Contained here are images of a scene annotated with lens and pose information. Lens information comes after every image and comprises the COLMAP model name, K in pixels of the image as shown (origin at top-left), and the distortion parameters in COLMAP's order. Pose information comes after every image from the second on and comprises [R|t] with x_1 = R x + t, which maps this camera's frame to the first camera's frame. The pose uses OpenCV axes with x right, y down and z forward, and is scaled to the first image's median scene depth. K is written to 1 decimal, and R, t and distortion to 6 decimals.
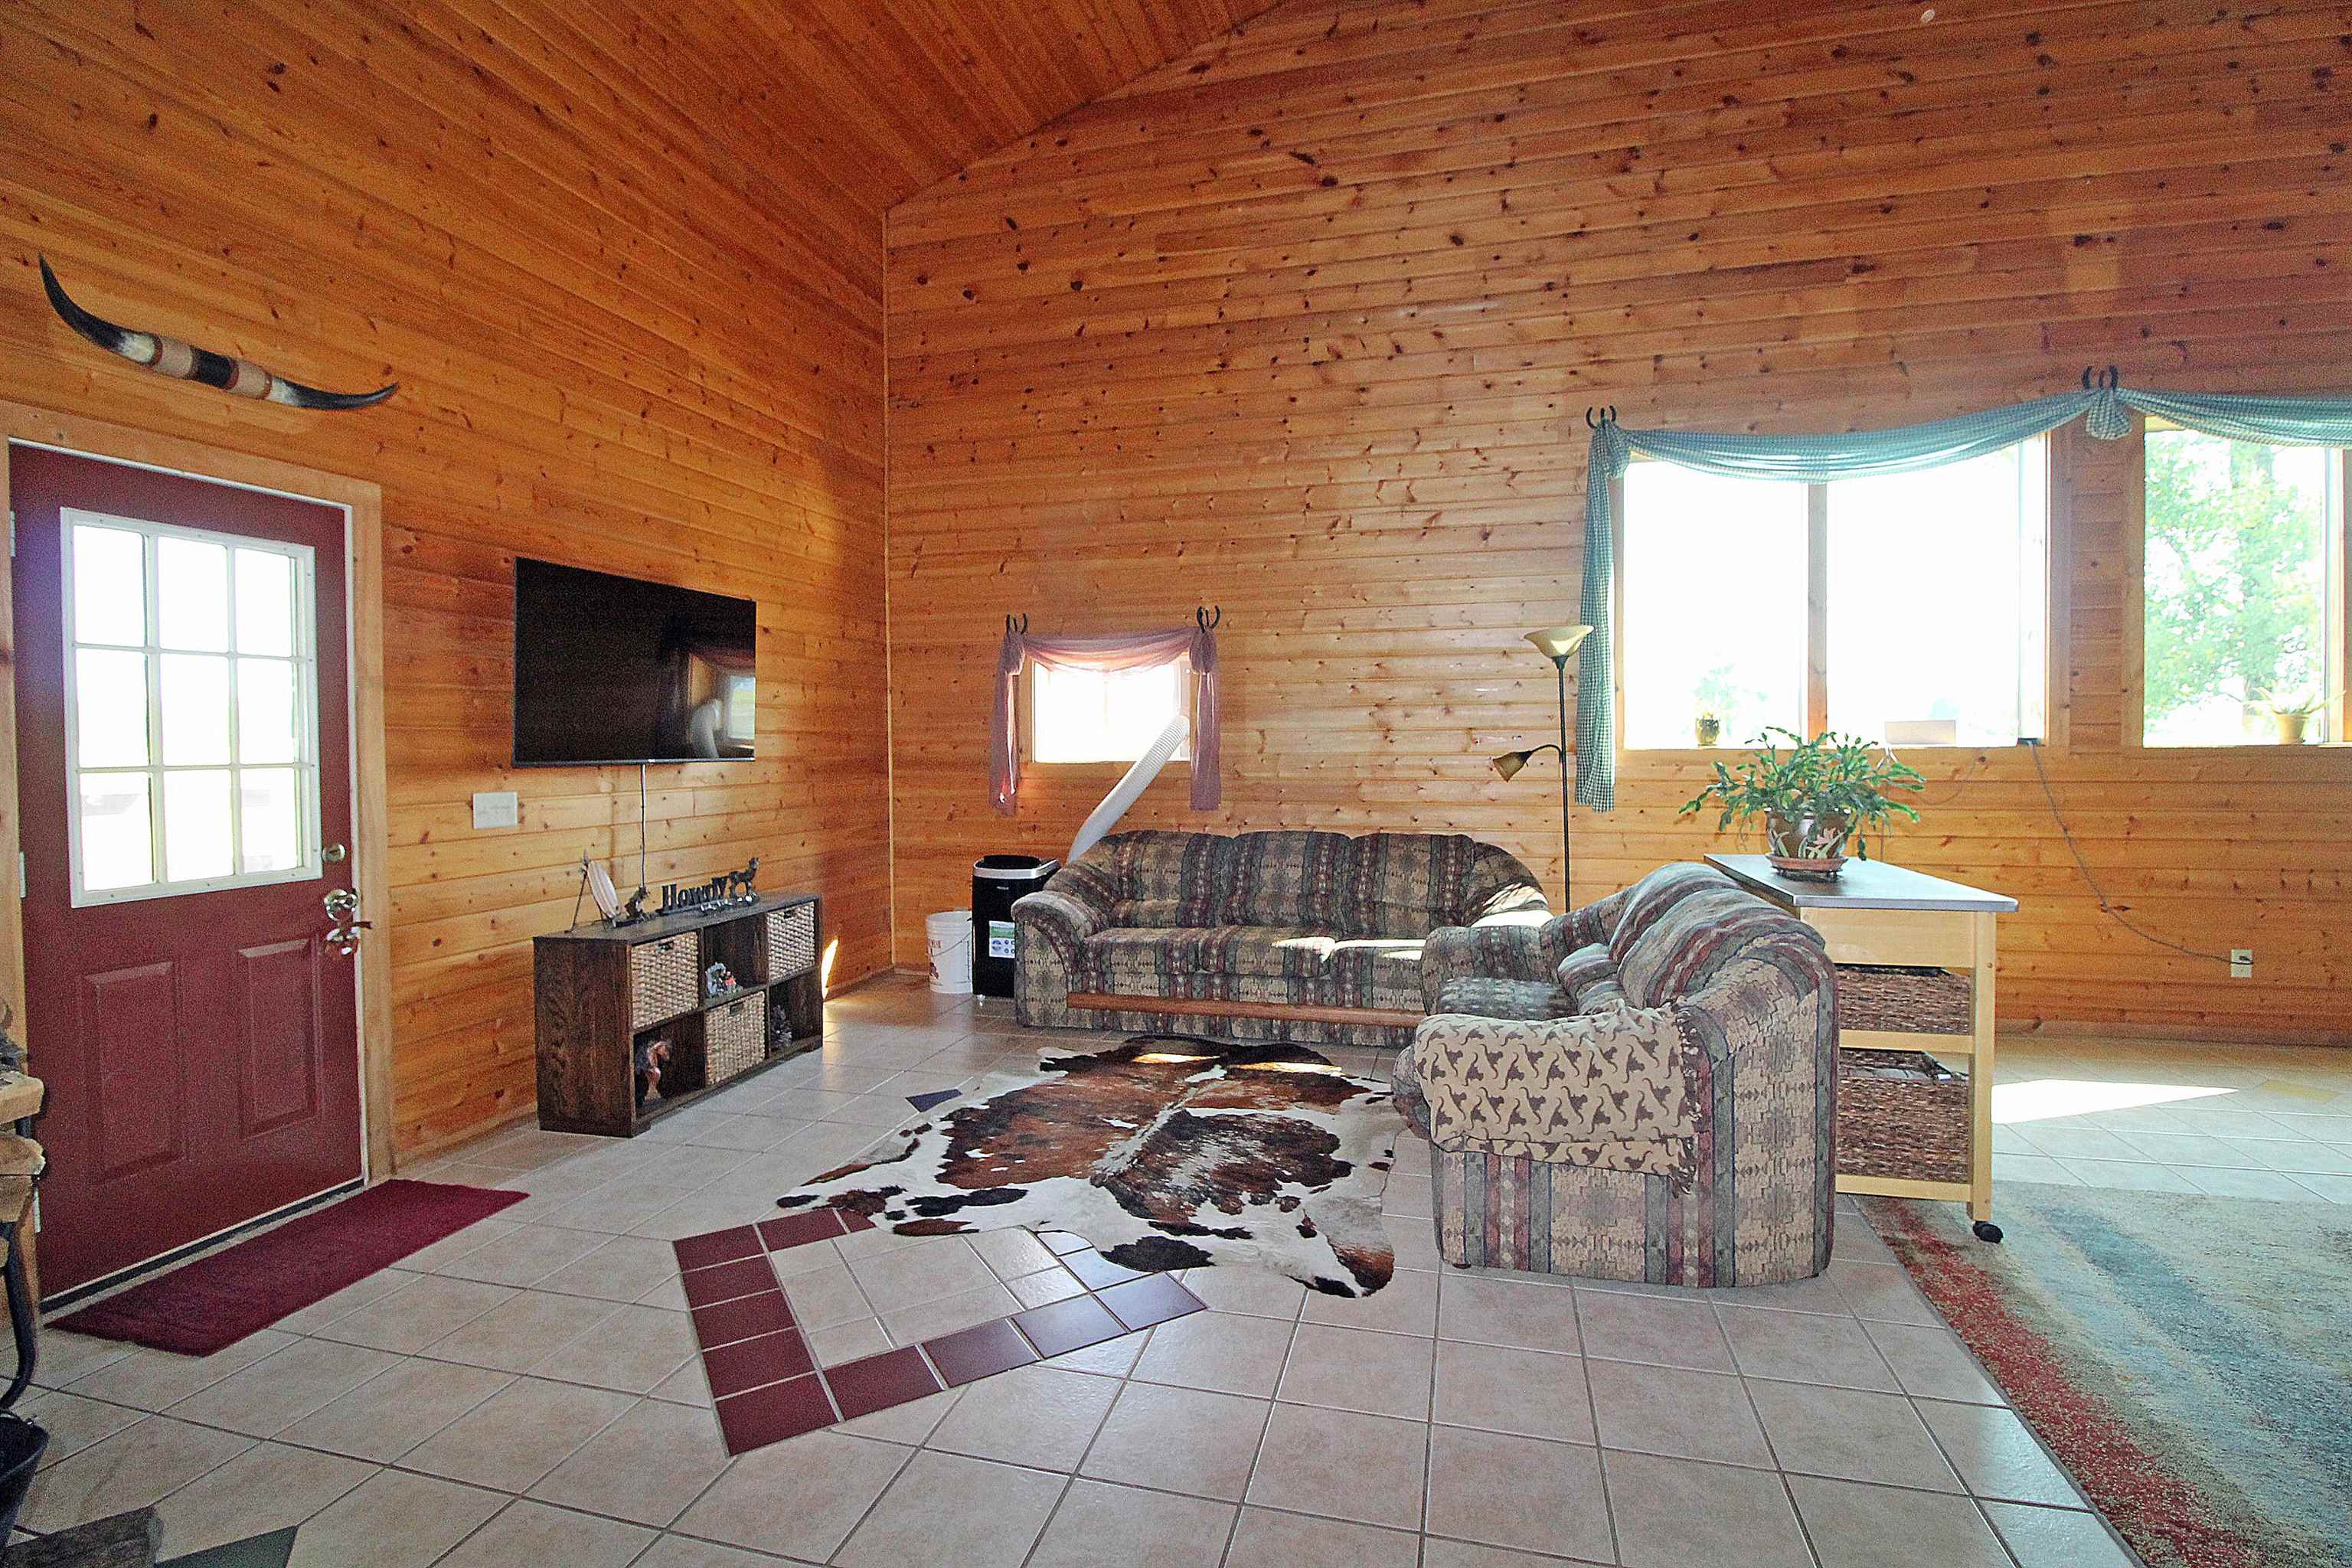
lens RADIAL K [[1093.8, 0, 1179.3], [0, 1093.8, 759.3], [0, 0, 1]] dist [0.002447, -0.014144]
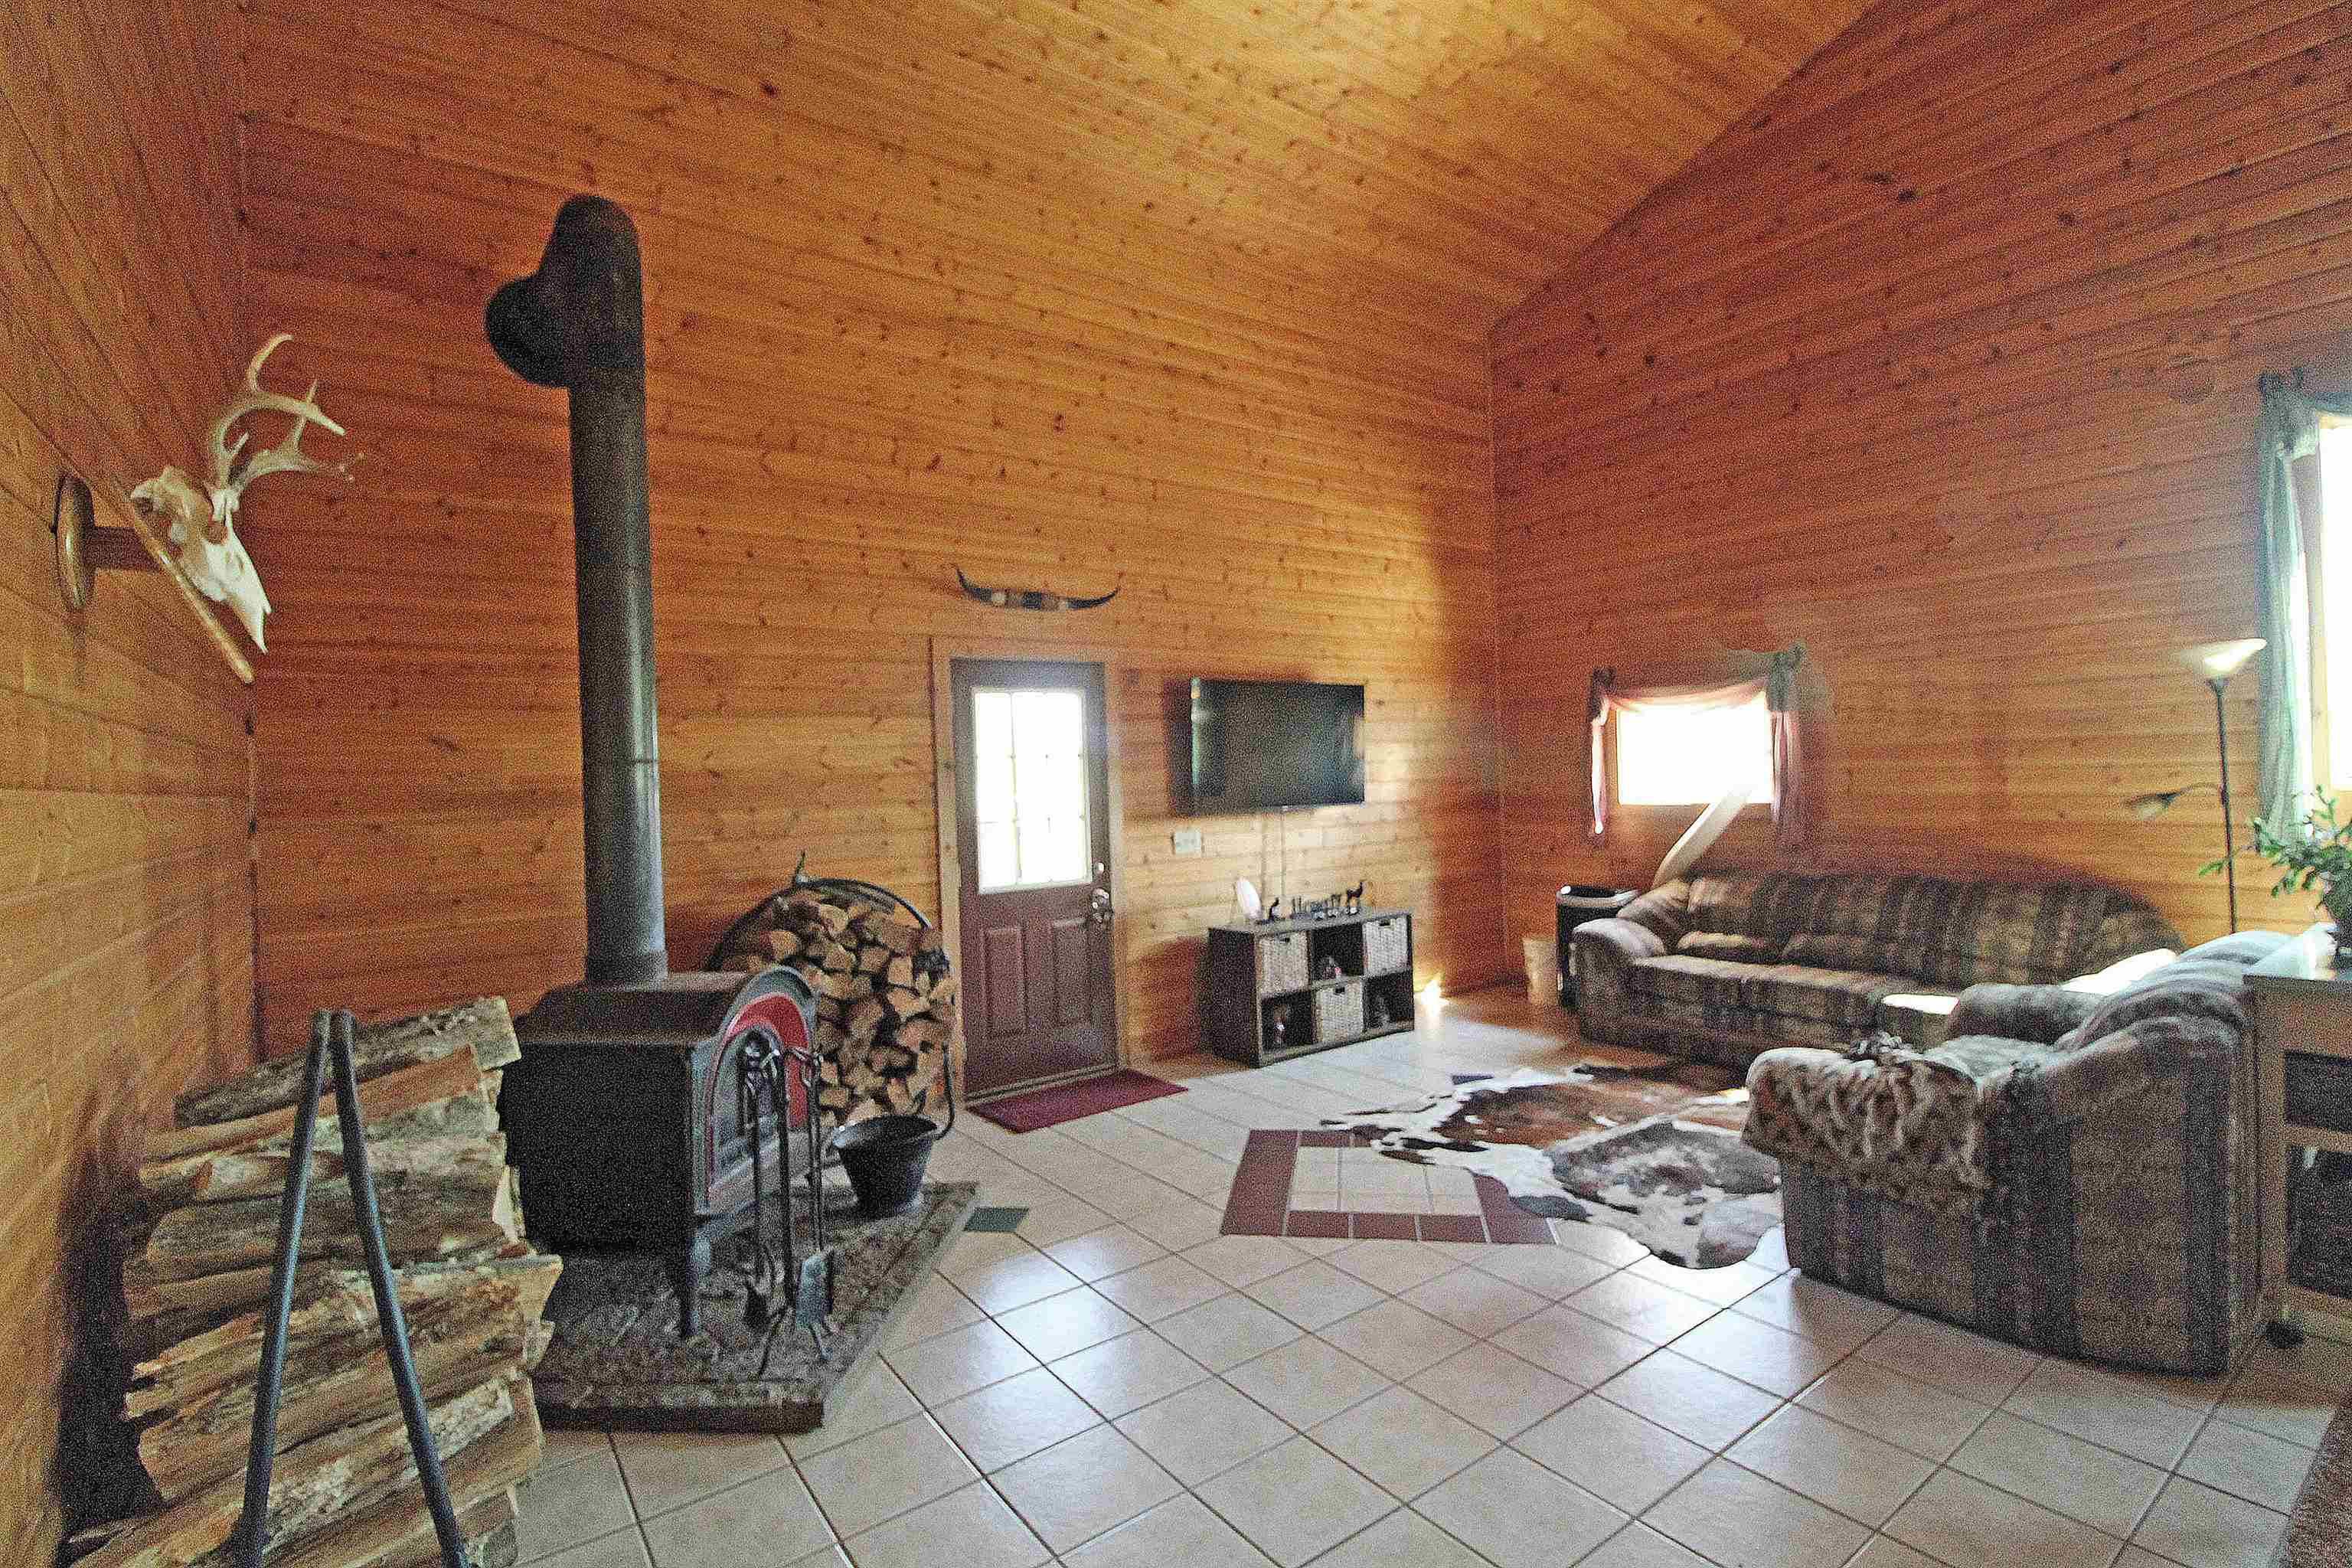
lens RADIAL K [[1093.8, 0, 1179.3], [0, 1093.8, 759.3], [0, 0, 1]] dist [0.002447, -0.014144]
pose [[0.775401, -0.026974, -0.630892, 0.325458], [0.017939, 0.999625, -0.020691, -0.037946], [0.631214, 0.004726, 0.775594, -0.192957]]
